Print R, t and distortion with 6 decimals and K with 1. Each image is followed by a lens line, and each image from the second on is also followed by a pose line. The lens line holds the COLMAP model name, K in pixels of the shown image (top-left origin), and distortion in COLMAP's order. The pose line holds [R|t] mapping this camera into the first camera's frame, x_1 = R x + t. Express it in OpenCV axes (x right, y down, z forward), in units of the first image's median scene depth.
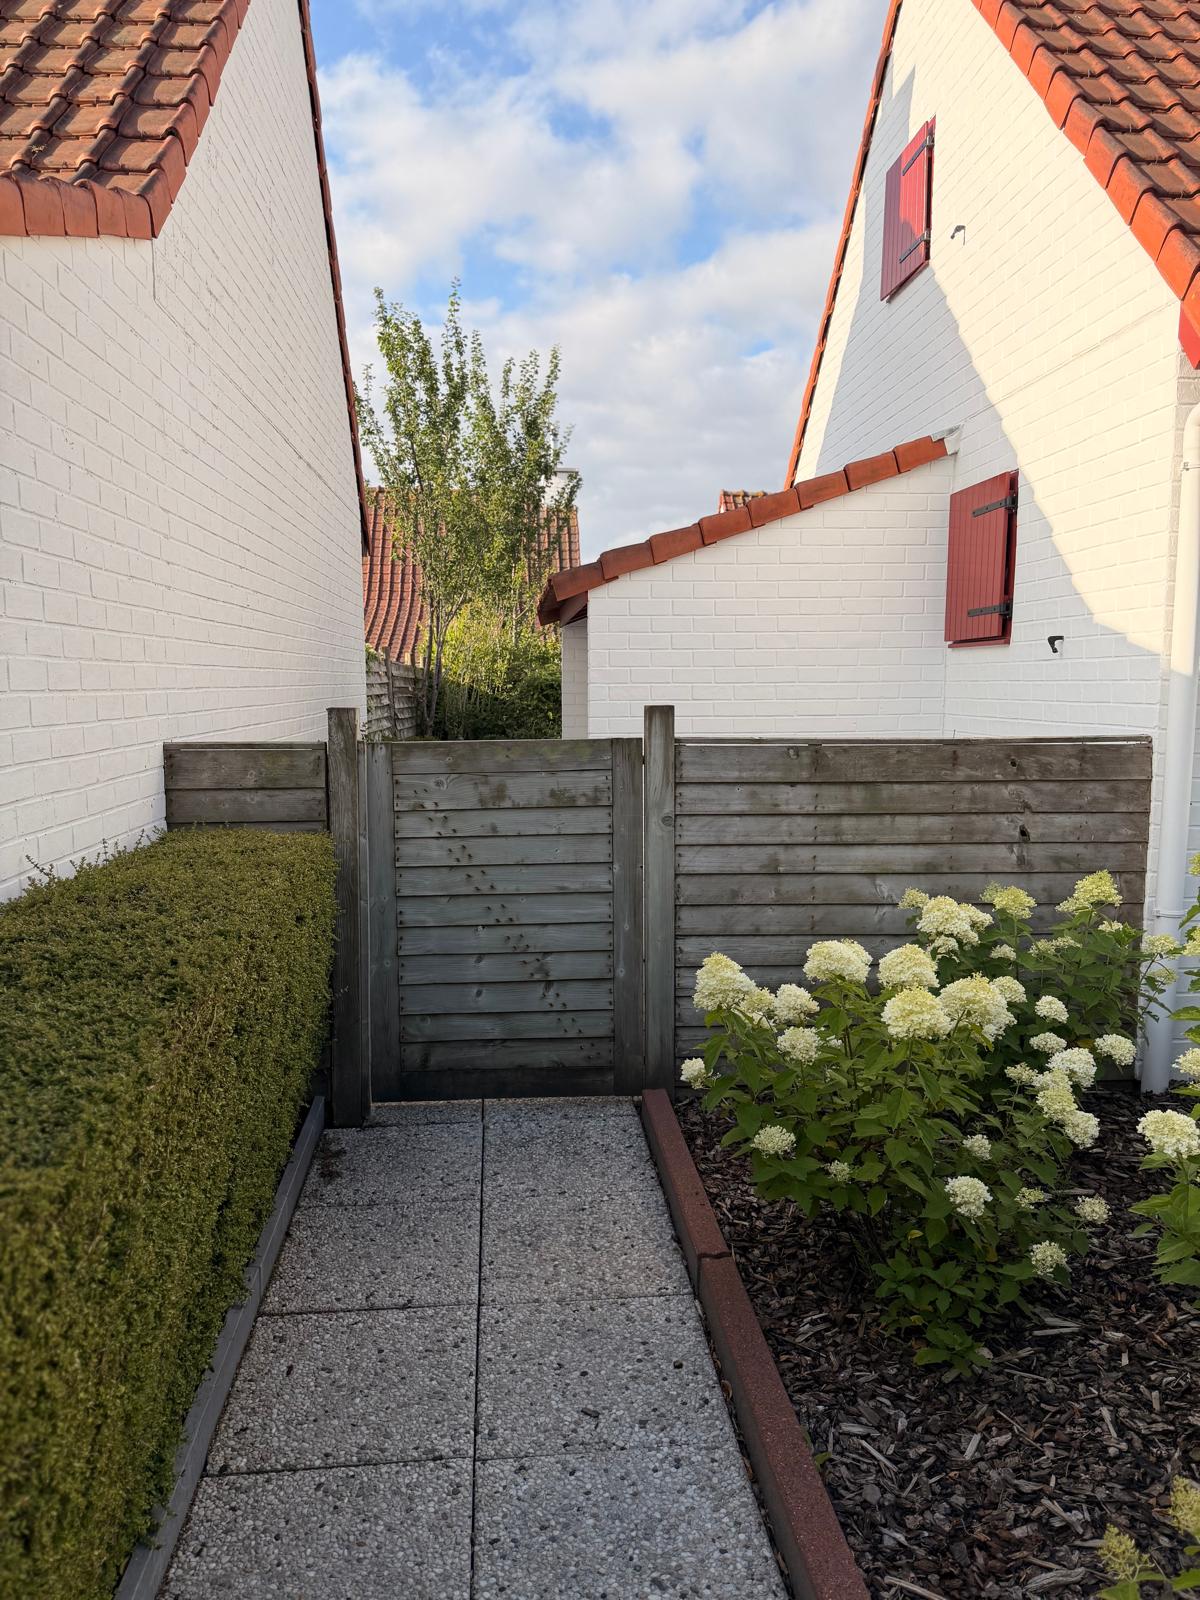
lens RADIAL K [[1111.6, 0, 597.1], [0, 1111.6, 799.9], [0, 0, 1]] dist [0.013016, -0.019617]
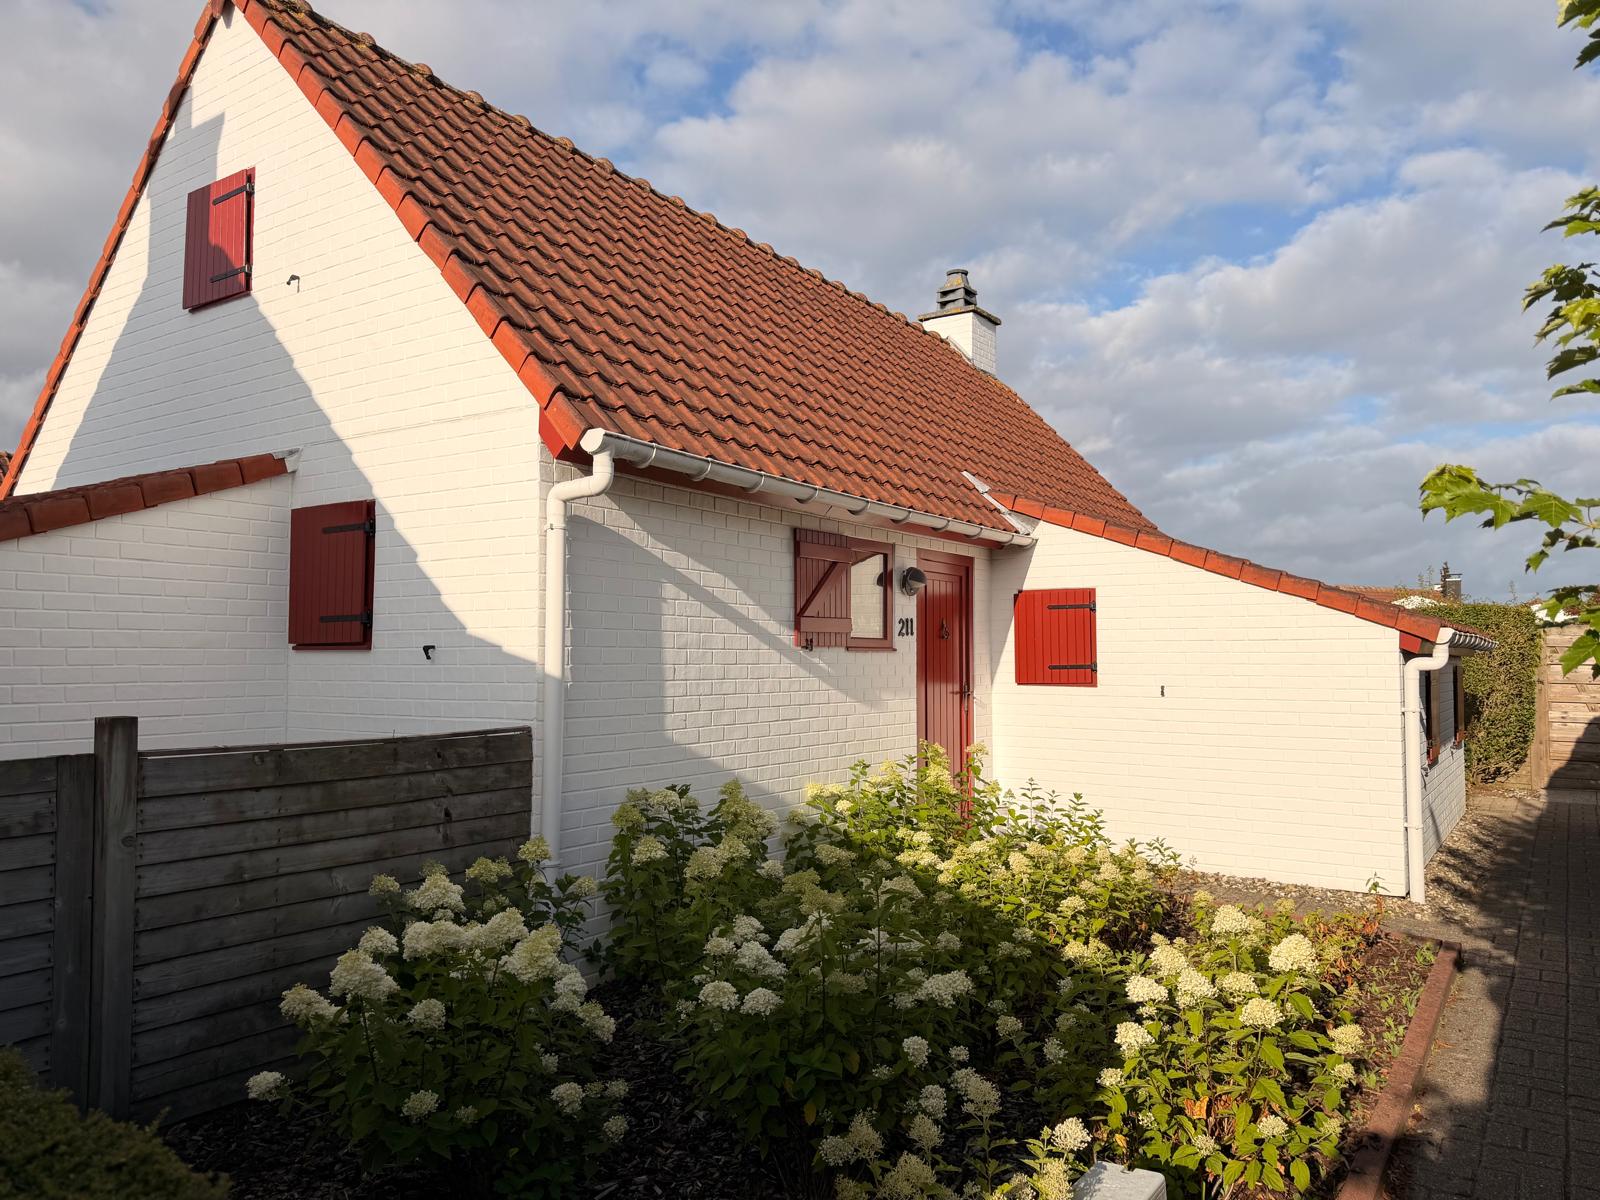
lens RADIAL K [[1111.6, 0, 808.0], [0, 1111.6, 593.3], [0, 0, 1]] dist [0.013016, -0.019617]
pose [[0.602110, 0.050481, 0.796816, -0.343389], [0.085194, 0.988239, -0.126985, -0.019308], [-0.793855, 0.144342, 0.590728, -0.035947]]
